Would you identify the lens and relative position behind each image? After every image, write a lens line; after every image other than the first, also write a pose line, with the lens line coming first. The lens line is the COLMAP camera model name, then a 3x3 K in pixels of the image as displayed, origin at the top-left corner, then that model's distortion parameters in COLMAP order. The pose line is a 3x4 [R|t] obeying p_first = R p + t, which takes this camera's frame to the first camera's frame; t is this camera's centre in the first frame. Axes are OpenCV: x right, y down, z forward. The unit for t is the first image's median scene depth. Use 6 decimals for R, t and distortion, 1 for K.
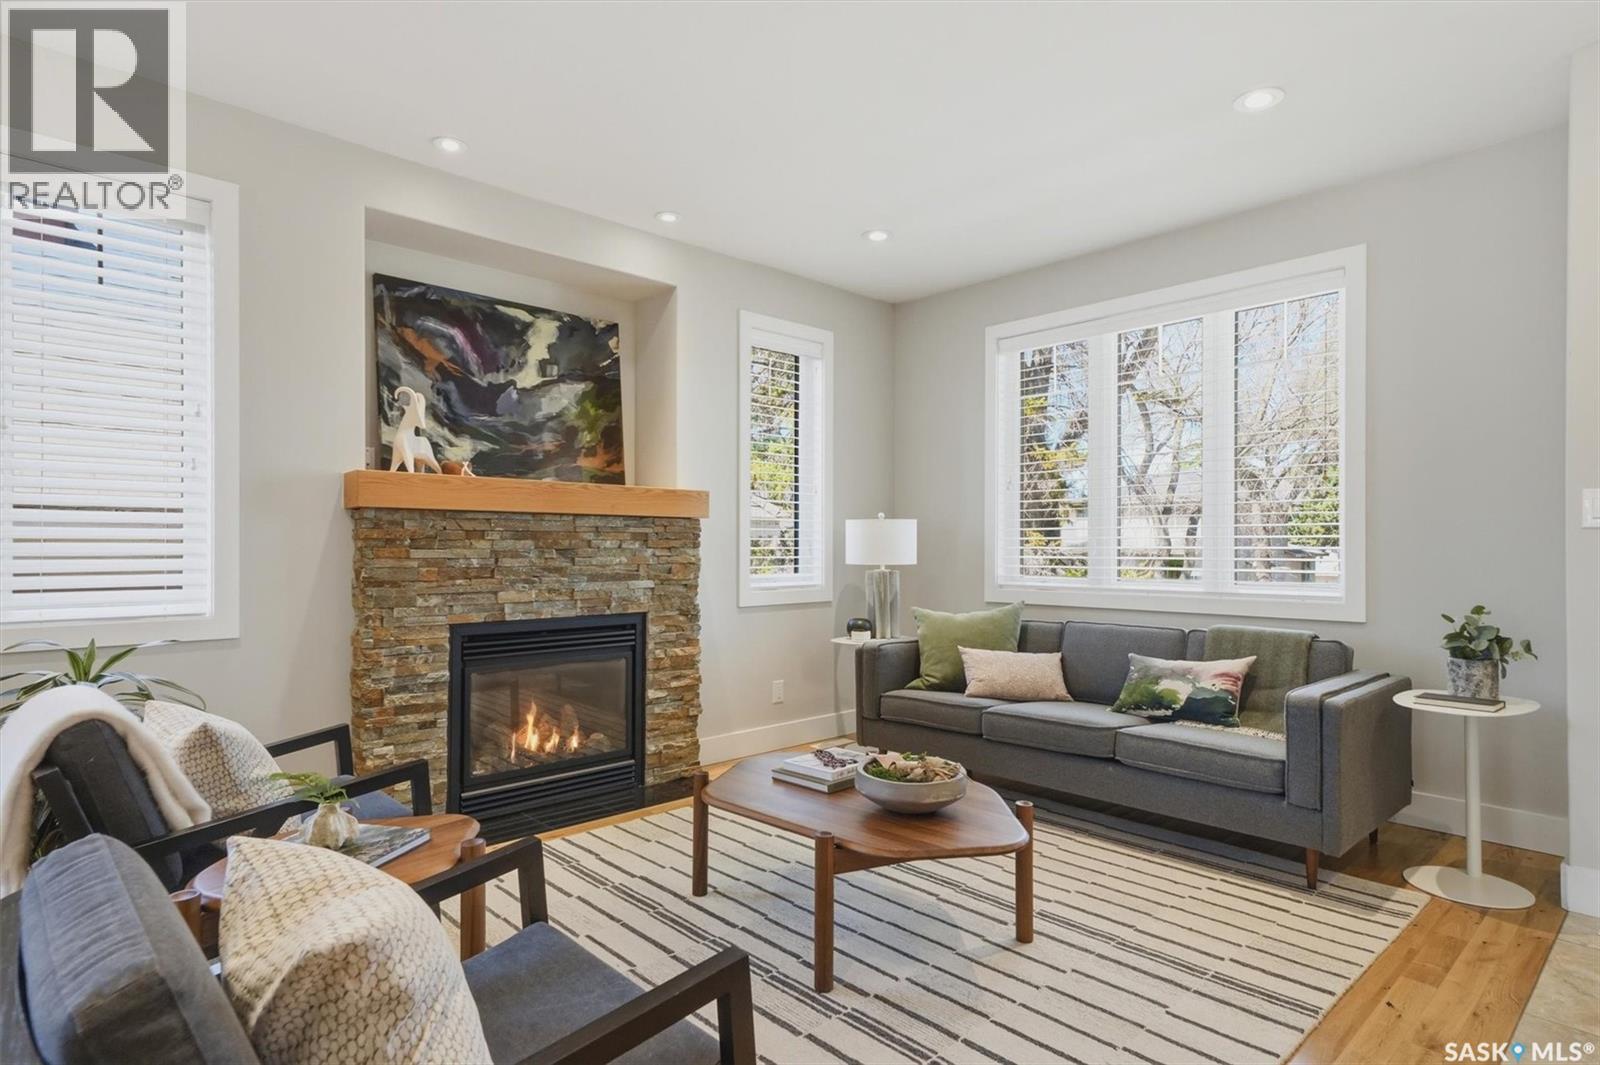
lens RADIAL K [[869.0, 0, 800.0], [0, 869.0, 532.5], [0, 0, 1]] dist [-0.001140, -0.000136]
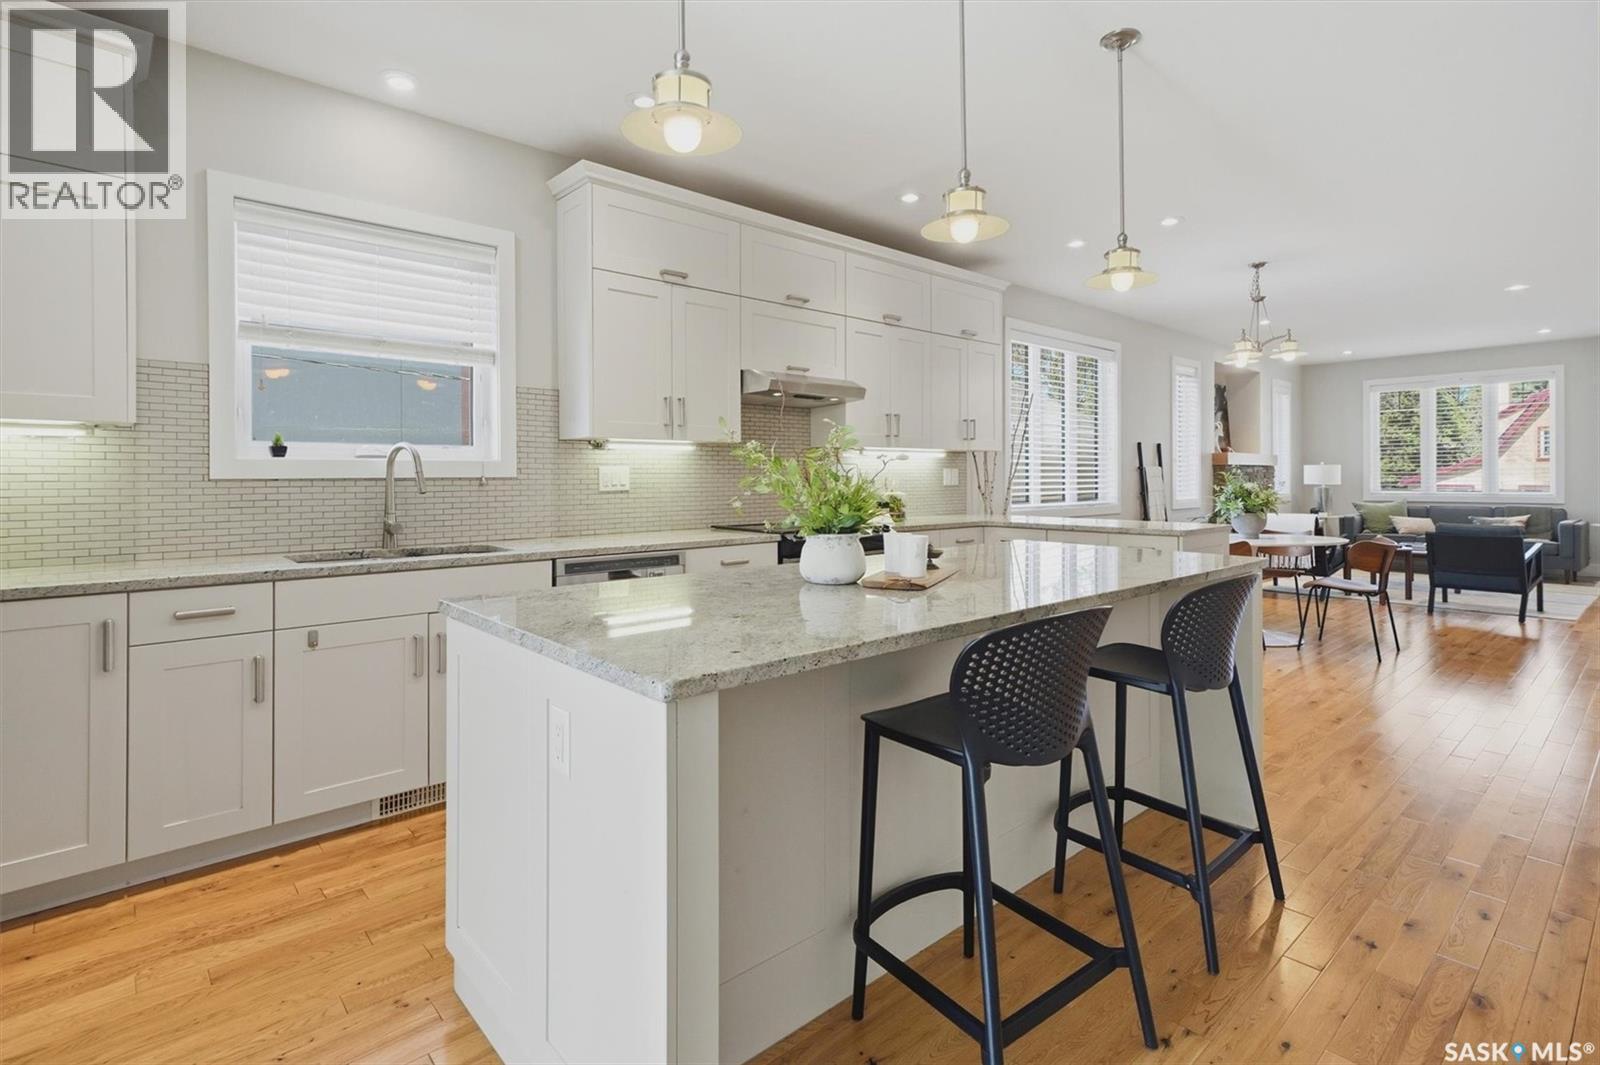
lens RADIAL K [[794.1, 0, 802.6], [0, 794.1, 476.2], [0, 0, 1]] dist [0.019229, 0.000646]
pose [[0.999687, -0.005860, -0.024335, -1.500999], [0.006169, 0.999901, 0.012649, -0.026913], [0.024258, -0.012795, 0.999624, -1.420897]]
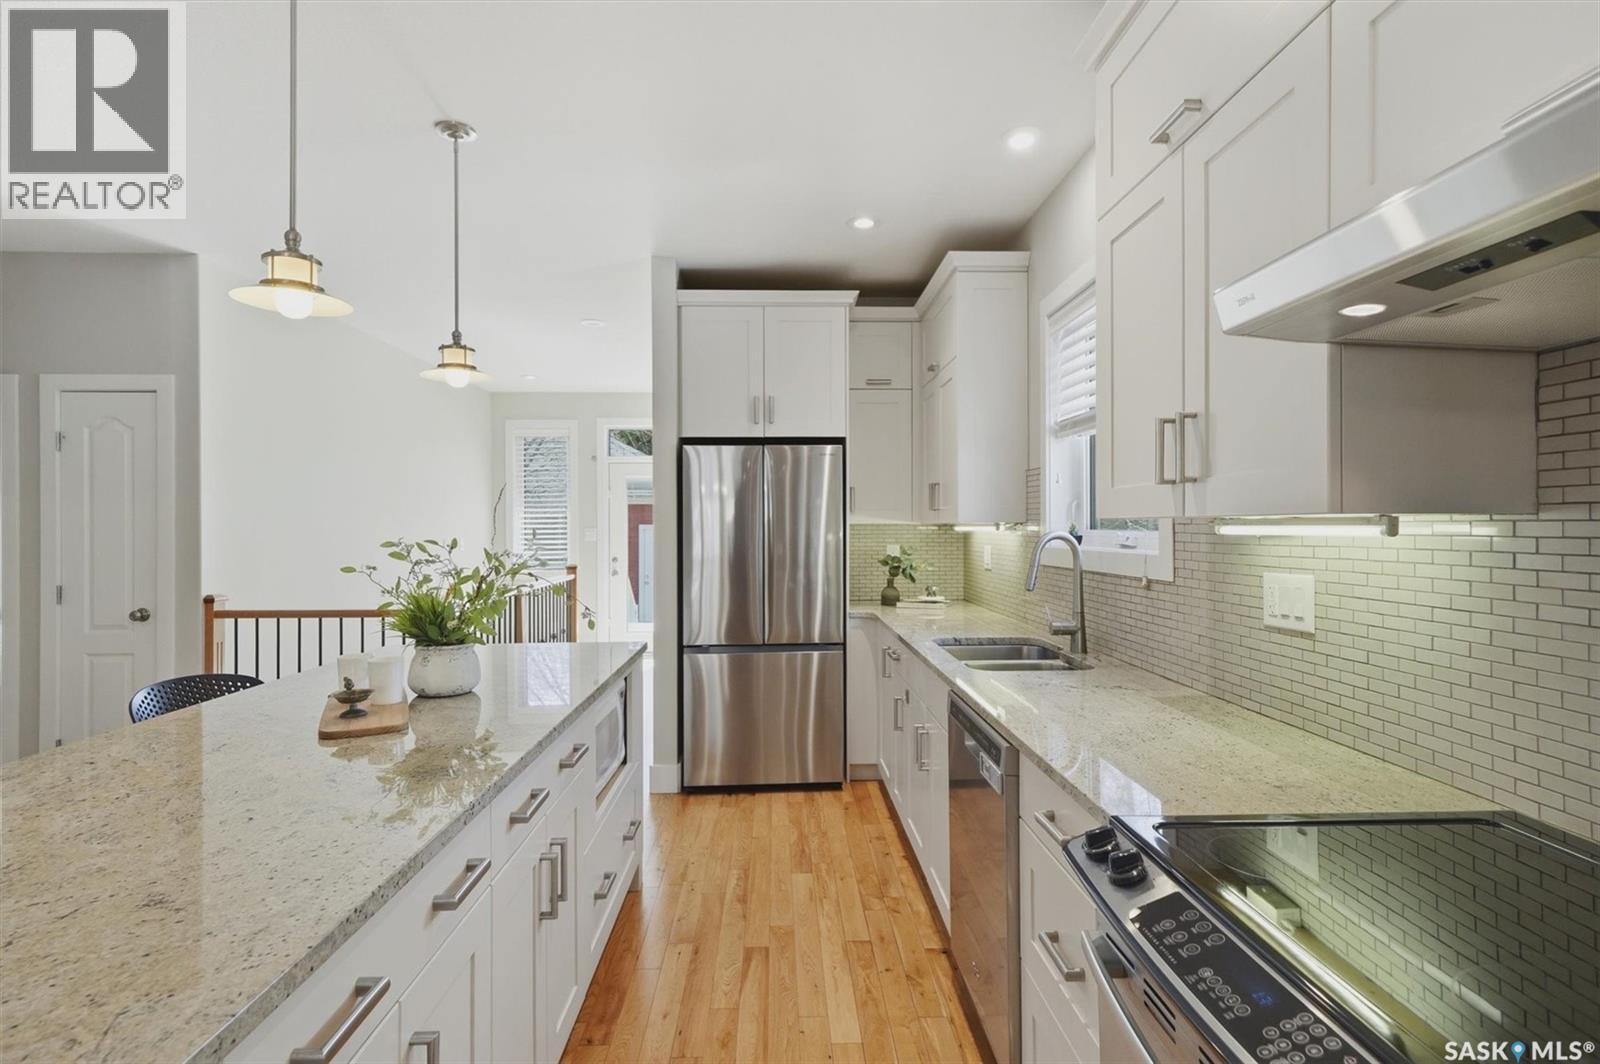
lens RADIAL K [[795.0, 0, 798.7], [0, 795.0, 525.4], [0, 0, 1]] dist [0.016755, 0.000075]
pose [[-0.663157, -0.003738, -0.748471, -1.253655], [0.007415, 0.999906, -0.011564, -0.051183], [0.748444, -0.013219, -0.663067, -0.364287]]
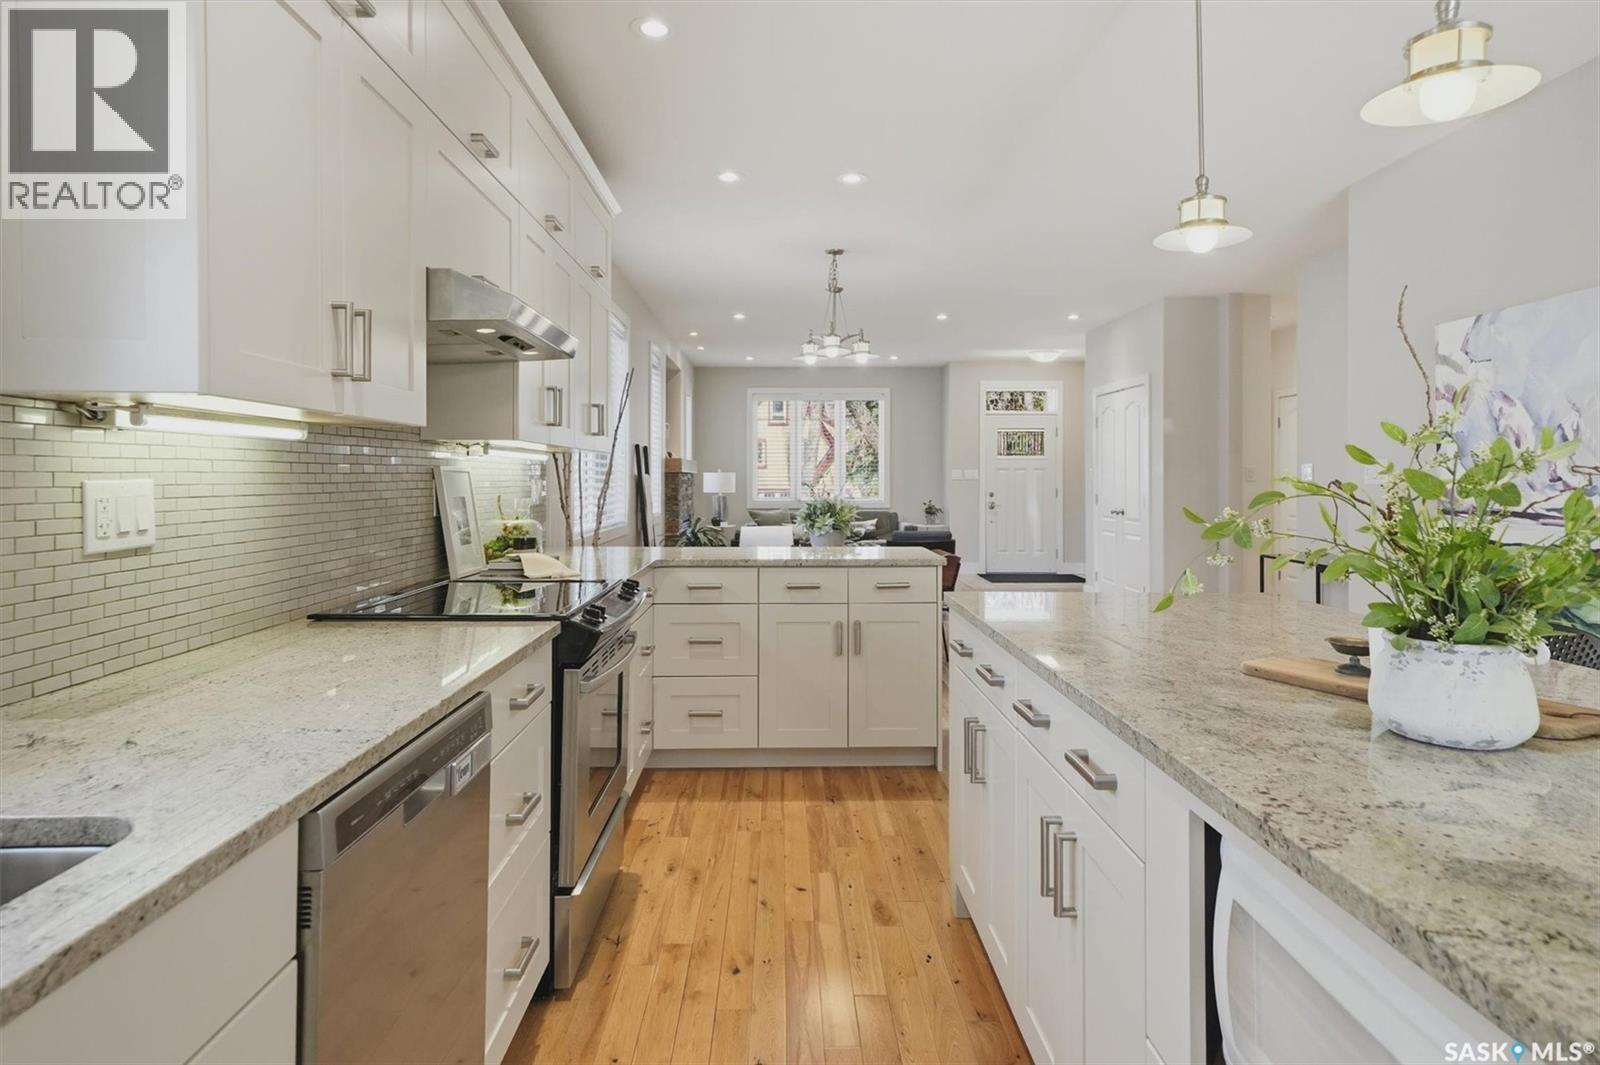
lens RADIAL K [[938.1, 0, 824.5], [0, 938.1, 475.5], [0, 0, 1]] dist [0.000946, -0.000115]
pose [[0.655660, 0.000012, 0.755056, -1.860366], [-0.008857, 0.999931, 0.007676, -0.035411], [-0.755004, -0.011720, 0.655615, -0.941978]]
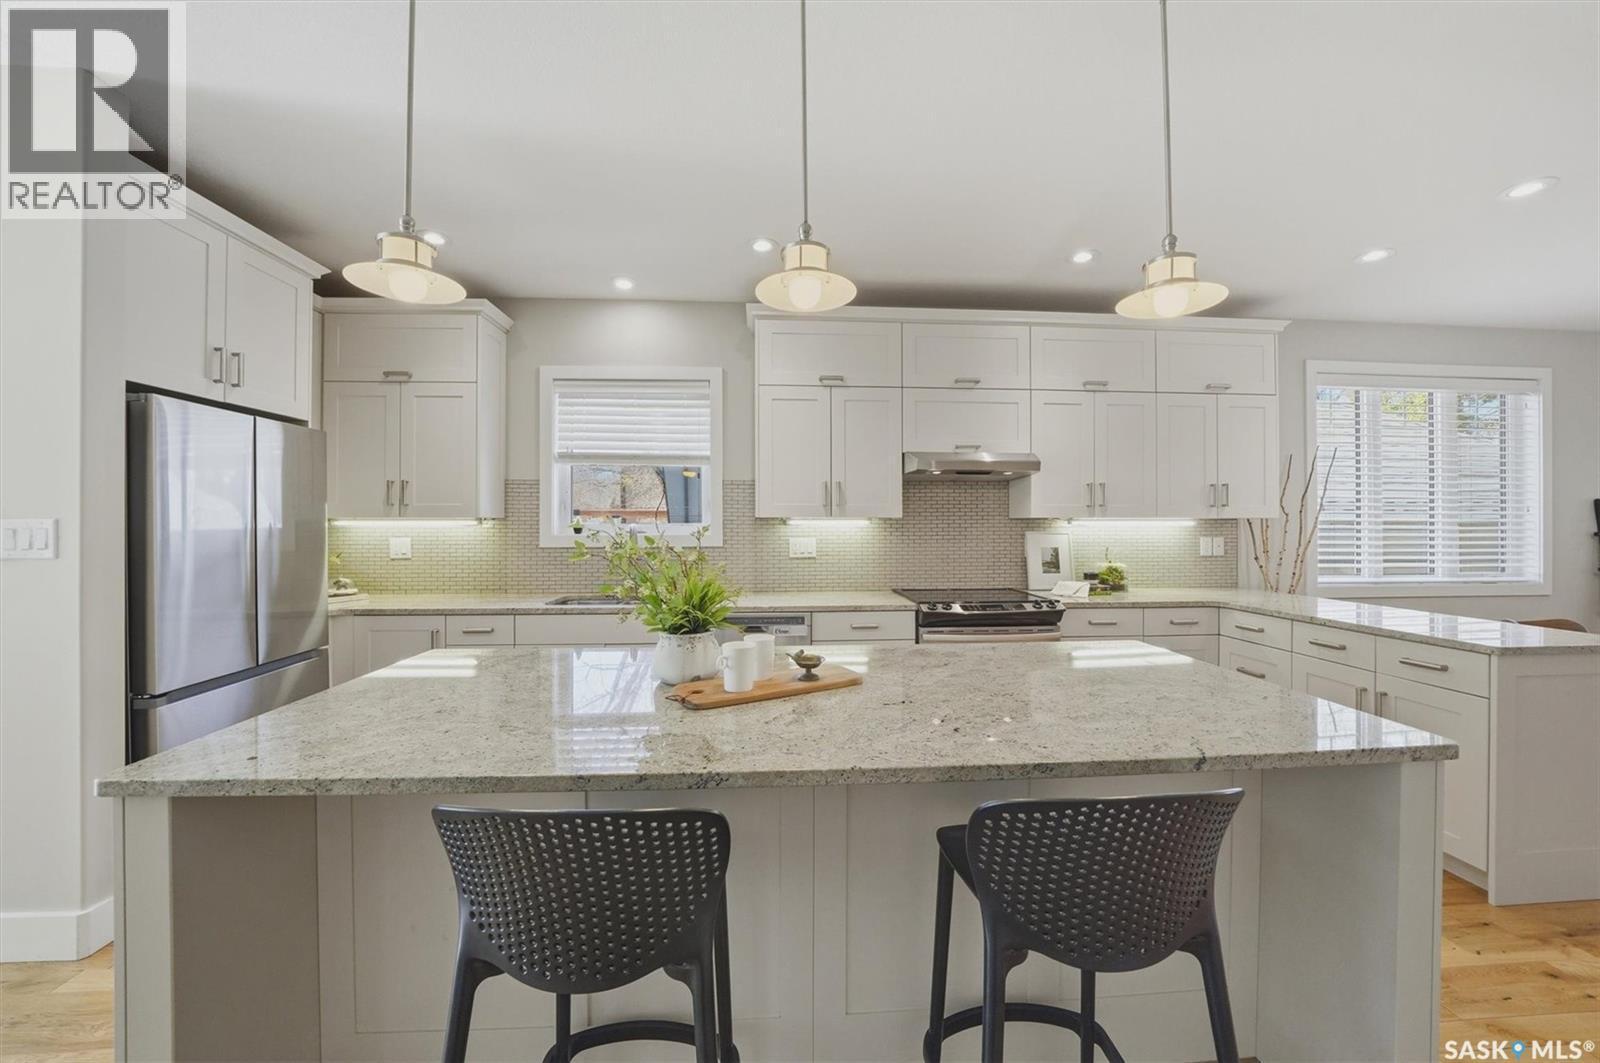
lens RADIAL K [[573.1, 0, 800.0], [0, 573.1, 531.5], [0, 0, 1]] dist [-0.017348, -0.000039]
pose [[0.766859, 0.004530, -0.641800, -1.191017], [0.009920, 0.999772, 0.018909, -0.054773], [0.641739, -0.020867, 0.766639, -1.134028]]
